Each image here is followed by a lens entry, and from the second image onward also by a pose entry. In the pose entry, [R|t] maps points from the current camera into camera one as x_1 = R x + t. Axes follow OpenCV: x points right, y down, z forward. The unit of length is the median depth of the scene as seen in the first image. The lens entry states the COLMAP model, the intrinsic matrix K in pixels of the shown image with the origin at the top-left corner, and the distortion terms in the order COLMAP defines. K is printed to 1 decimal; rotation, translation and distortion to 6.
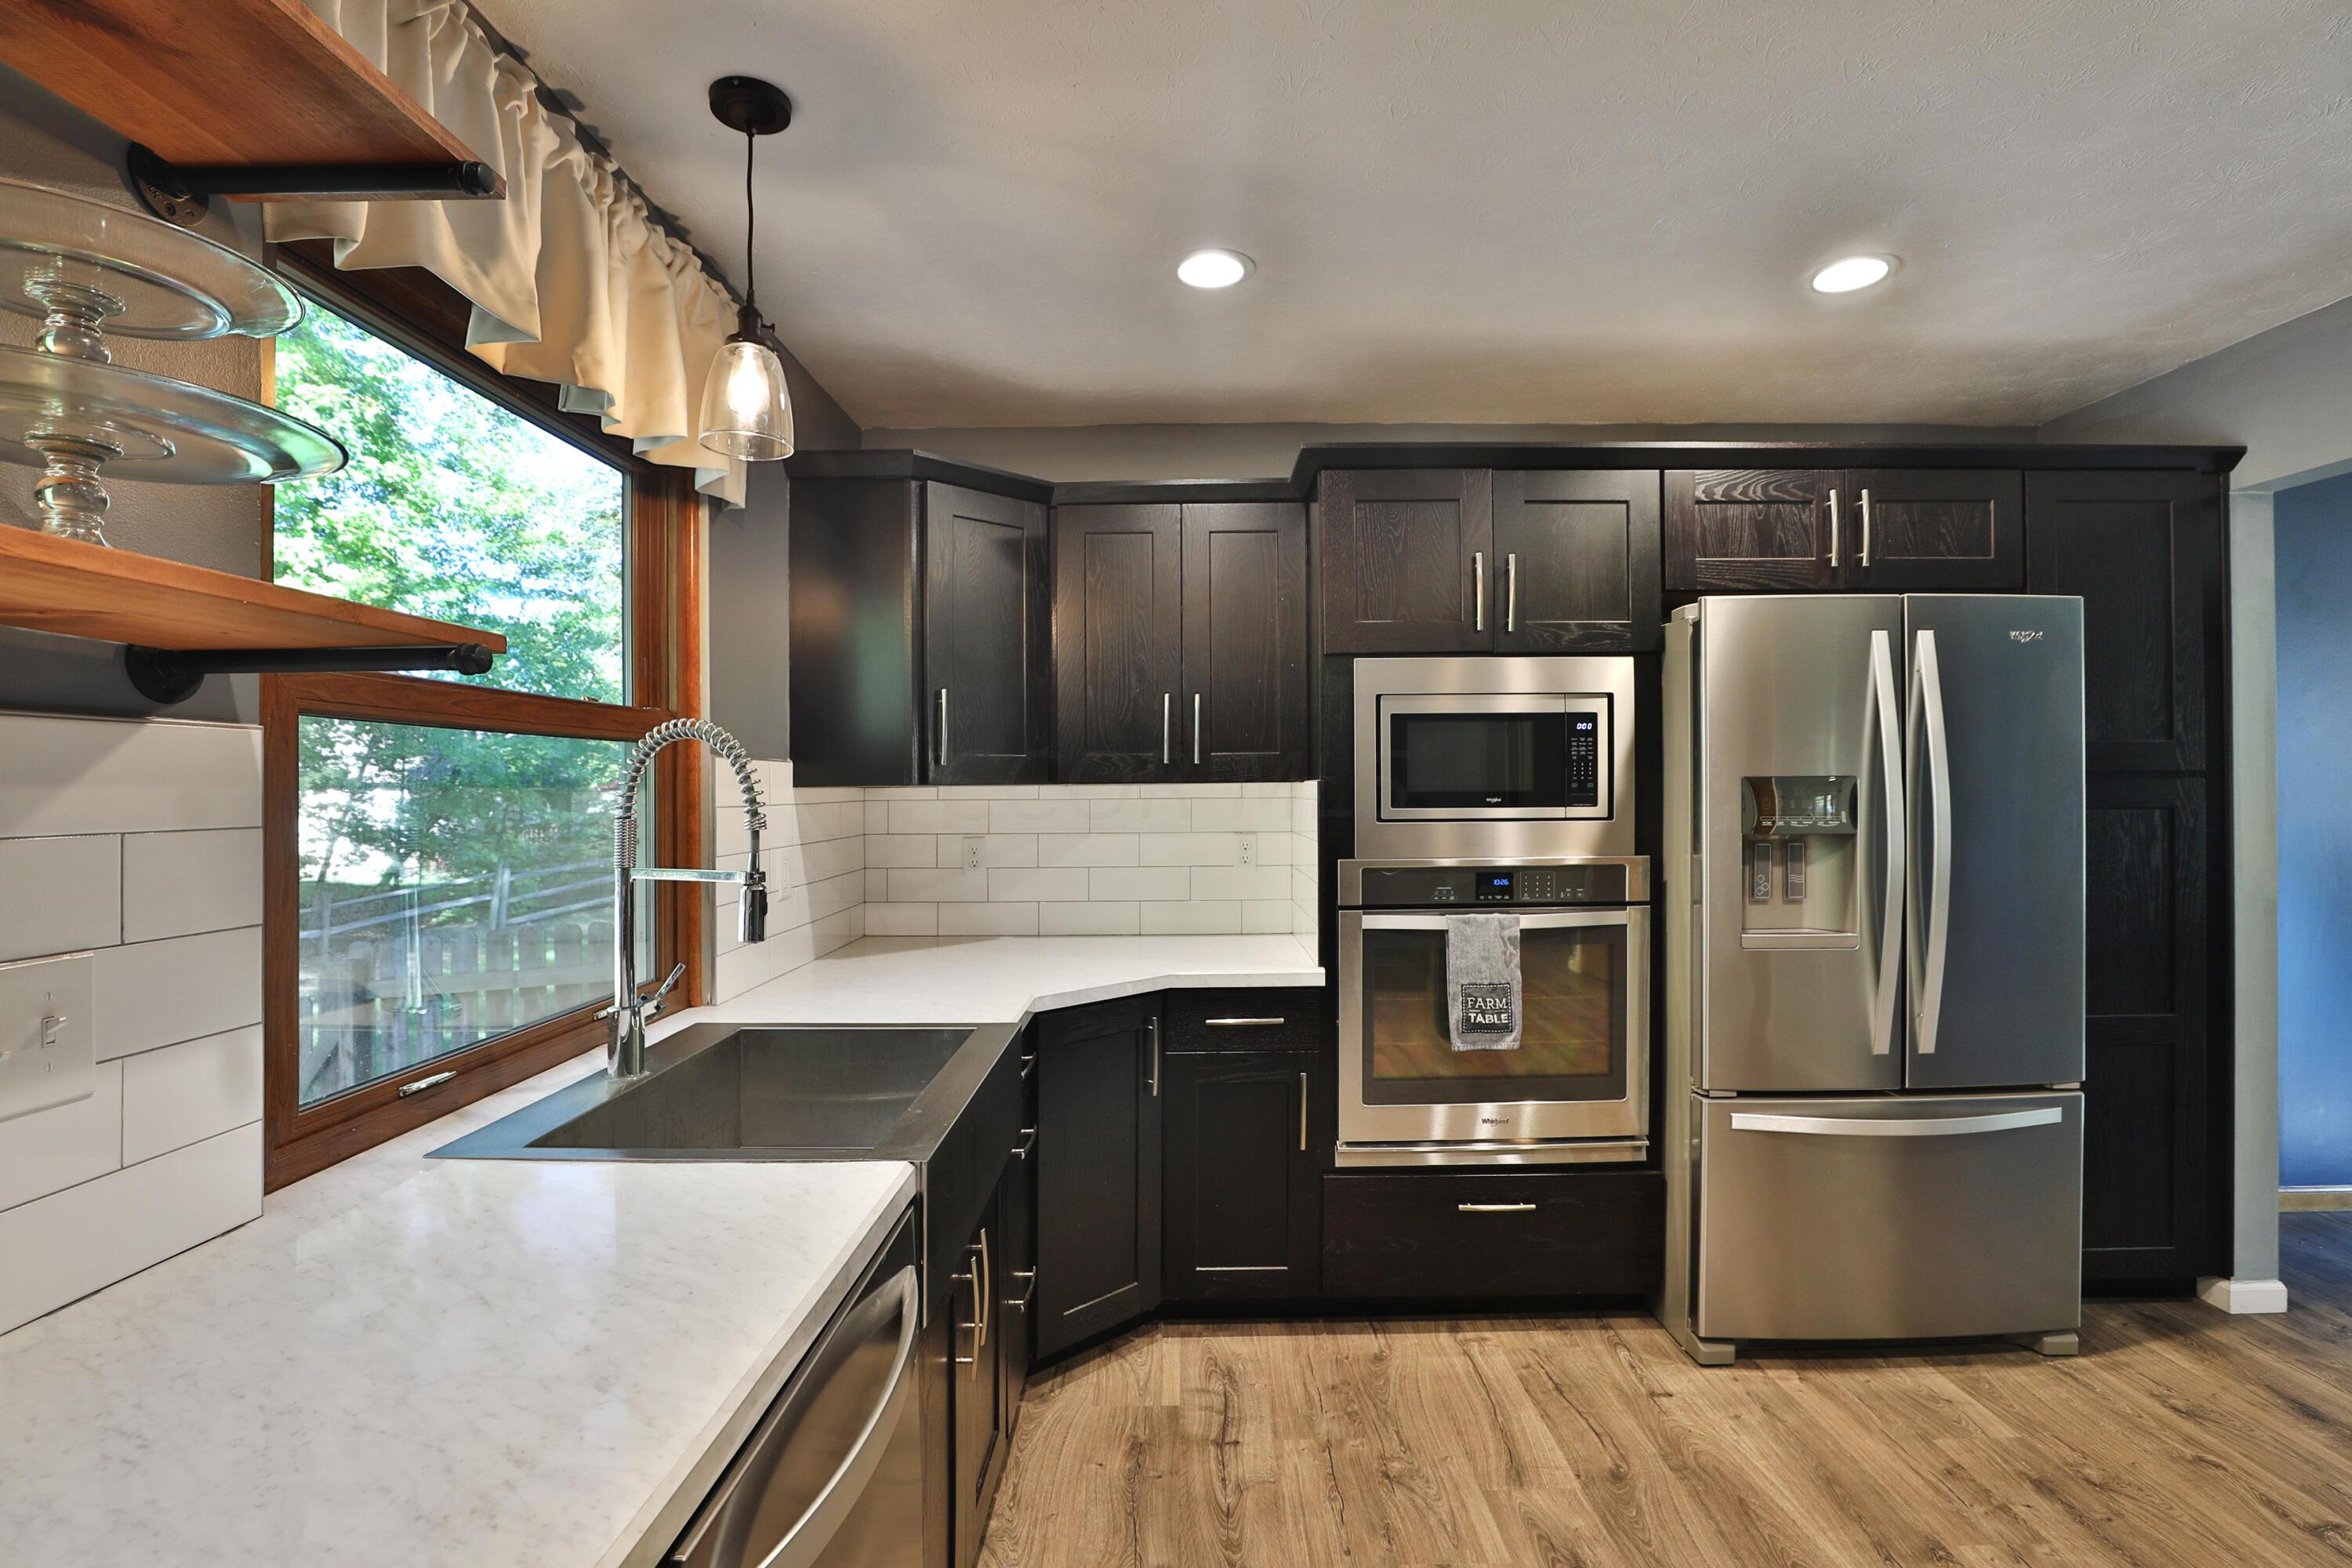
lens RADIAL K [[1066.3, 0, 1182.2], [0, 1066.3, 785.4], [0, 0, 1]] dist [-0.034301, 0.006113]
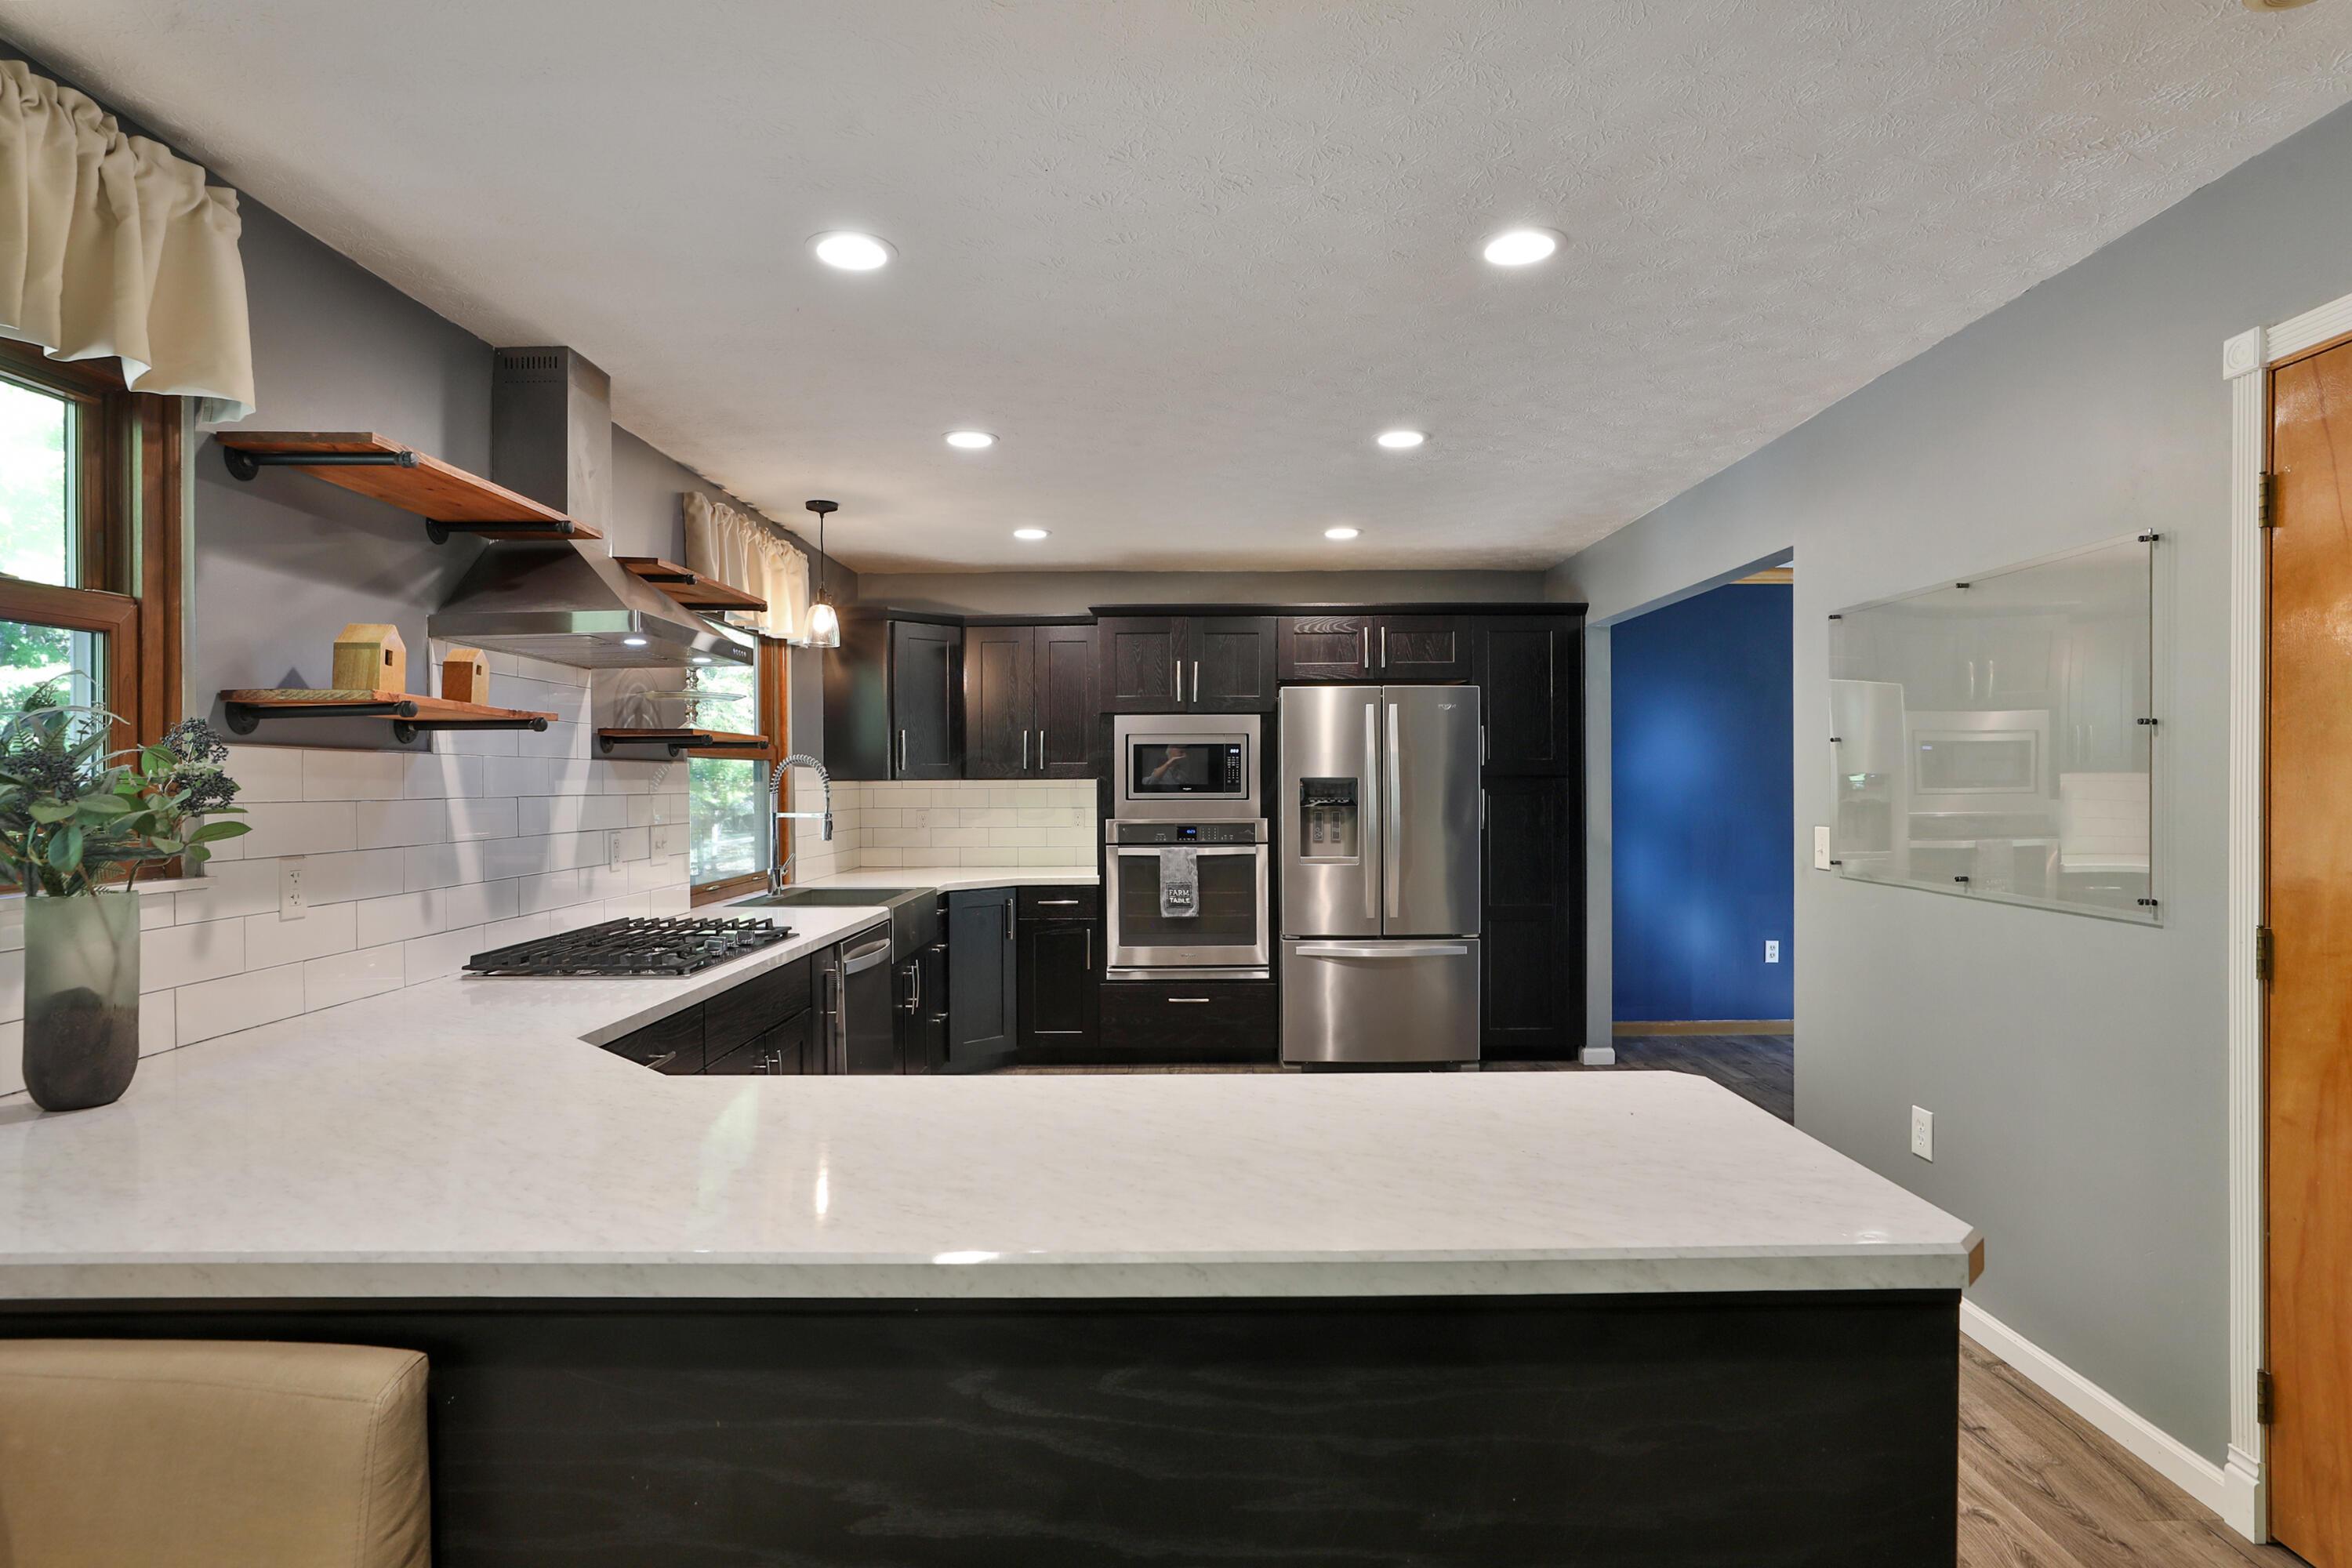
lens RADIAL K [[1154.6, 0, 1160.2], [0, 1154.6, 780.6], [0, 0, 1]] dist [0.008271, 0.000984]
pose [[0.999889, 0.003000, -0.014613, 0.276248], [-0.002950, 0.999990, 0.003460, -0.008598], [0.014623, -0.003417, 0.999887, -1.106778]]
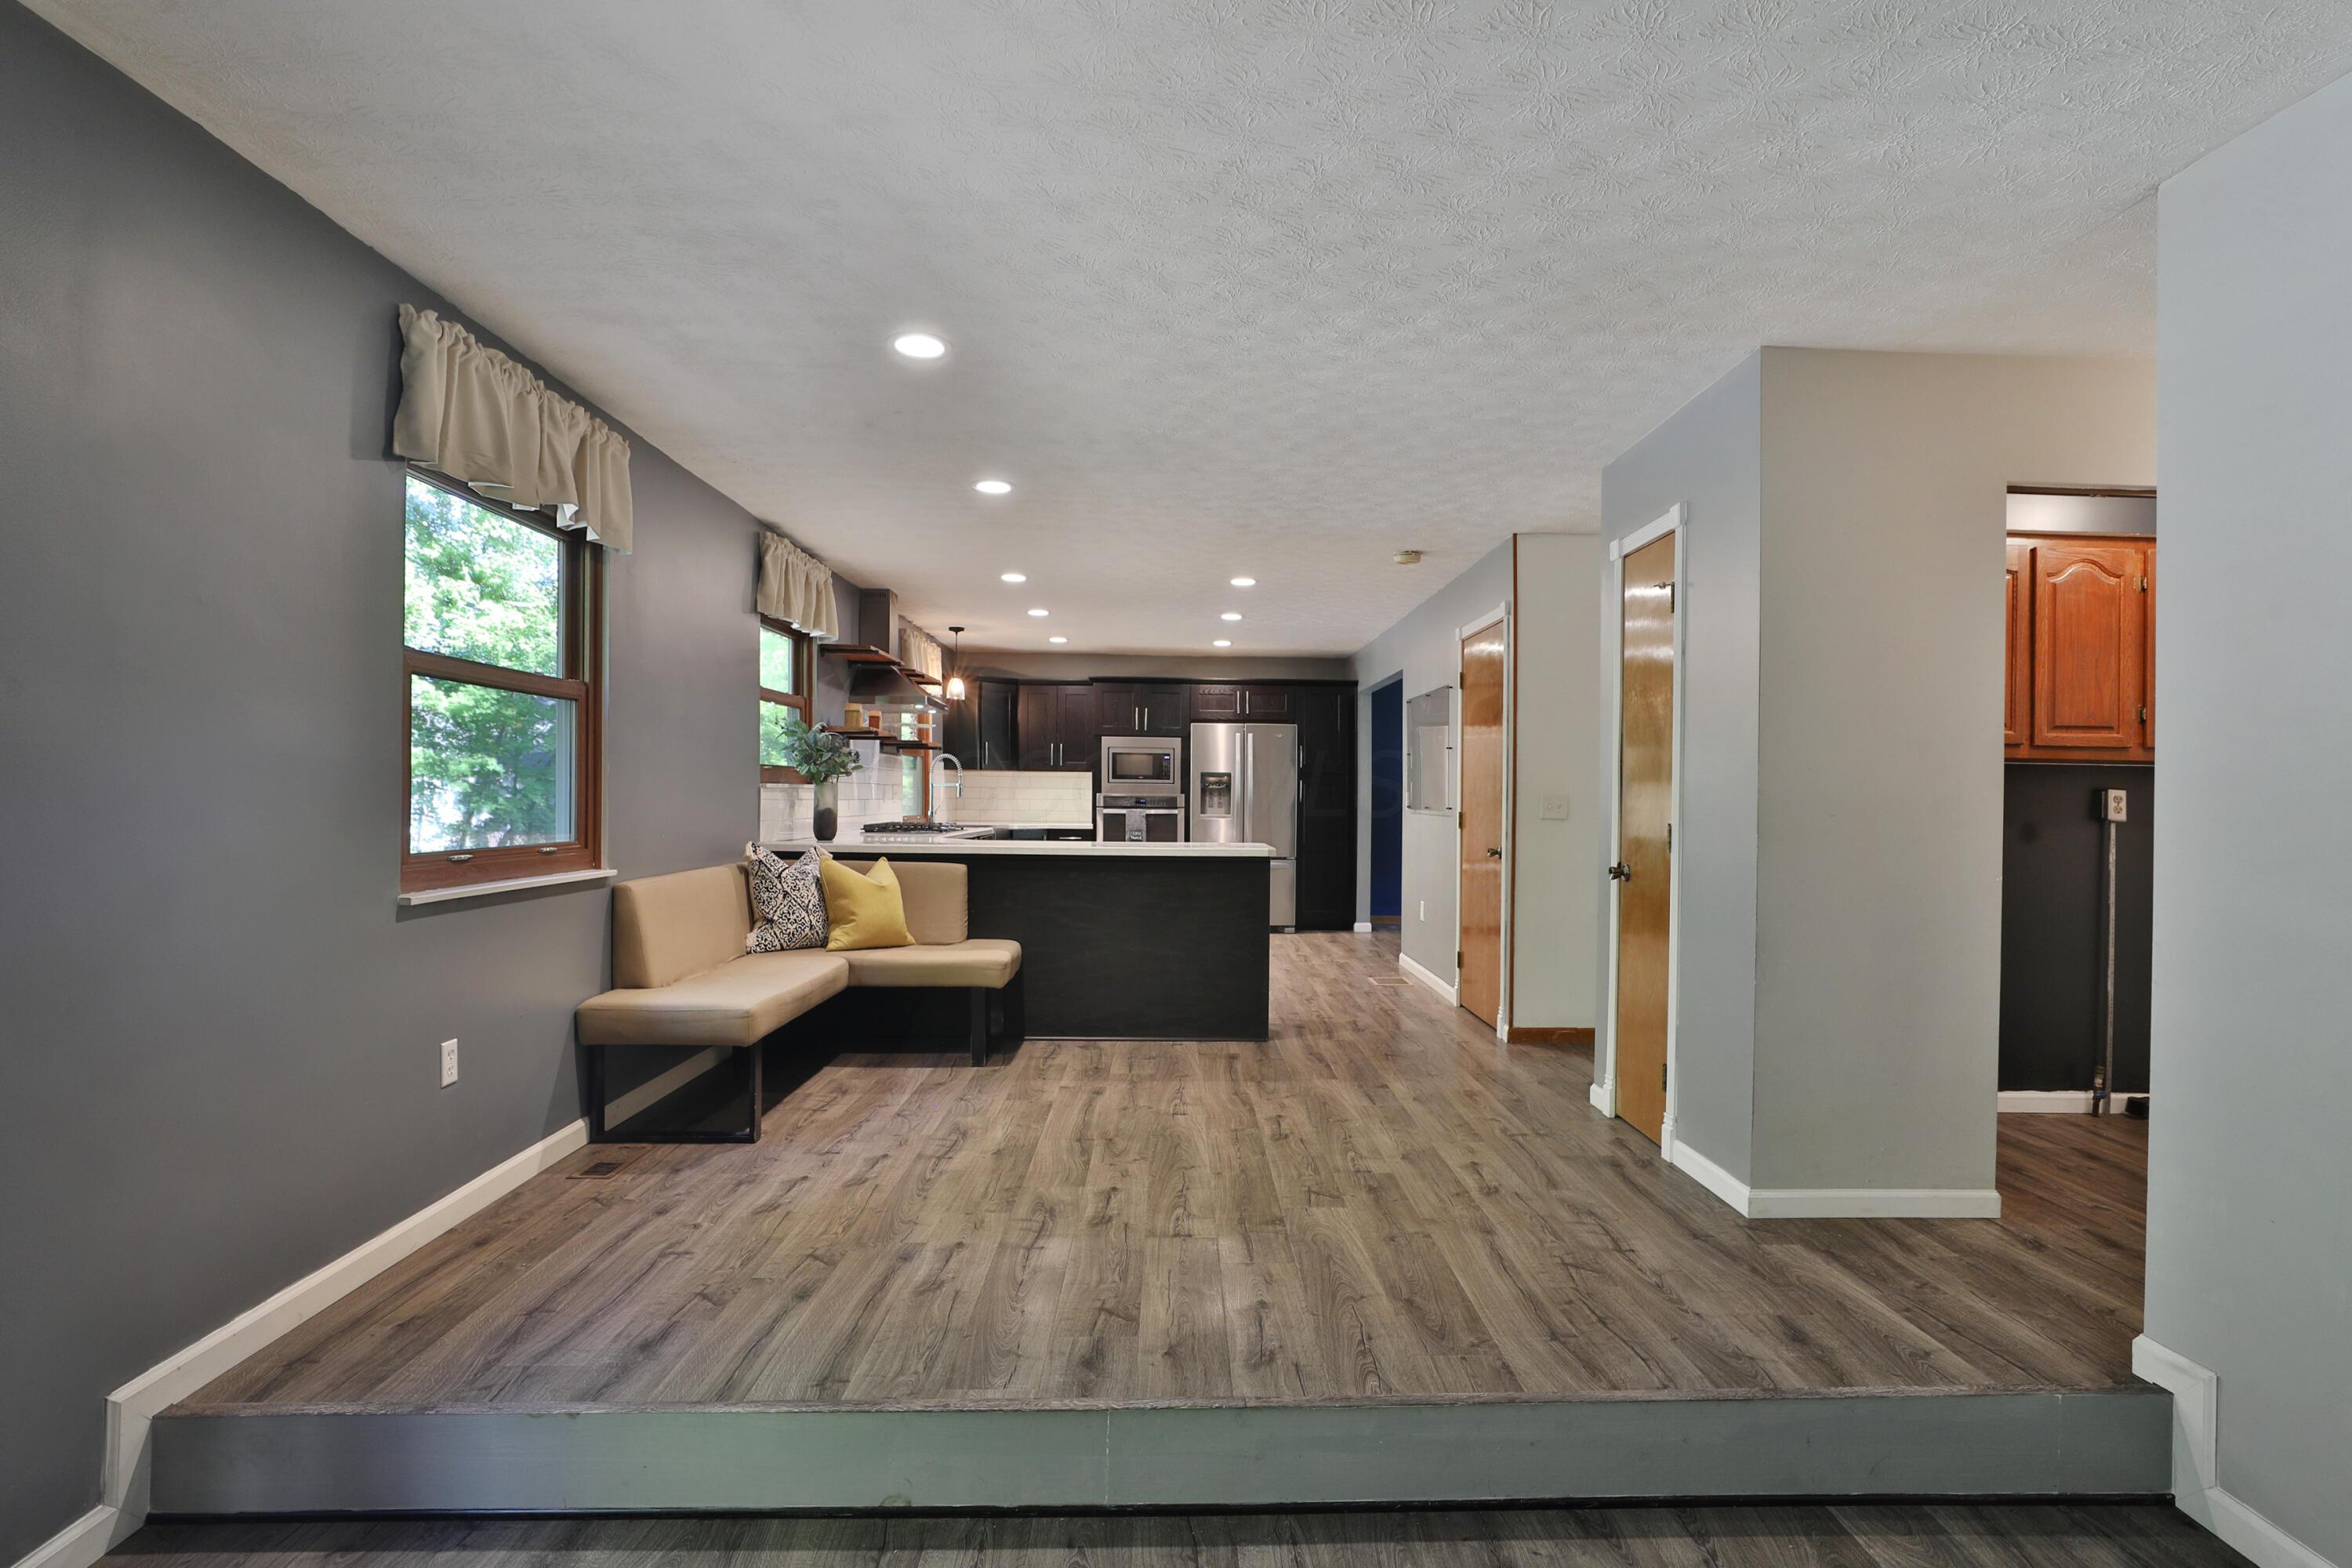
lens RADIAL K [[1154.6, 0, 1188.3], [0, 1154.6, 785.9], [0, 0, 1]] dist [0.008271, 0.000984]
pose [[0.999855, 0.016917, 0.002144, 0.445542], [-0.016916, 0.999857, -0.000696, 0.041379], [-0.002156, 0.000660, 0.999997, -2.870545]]
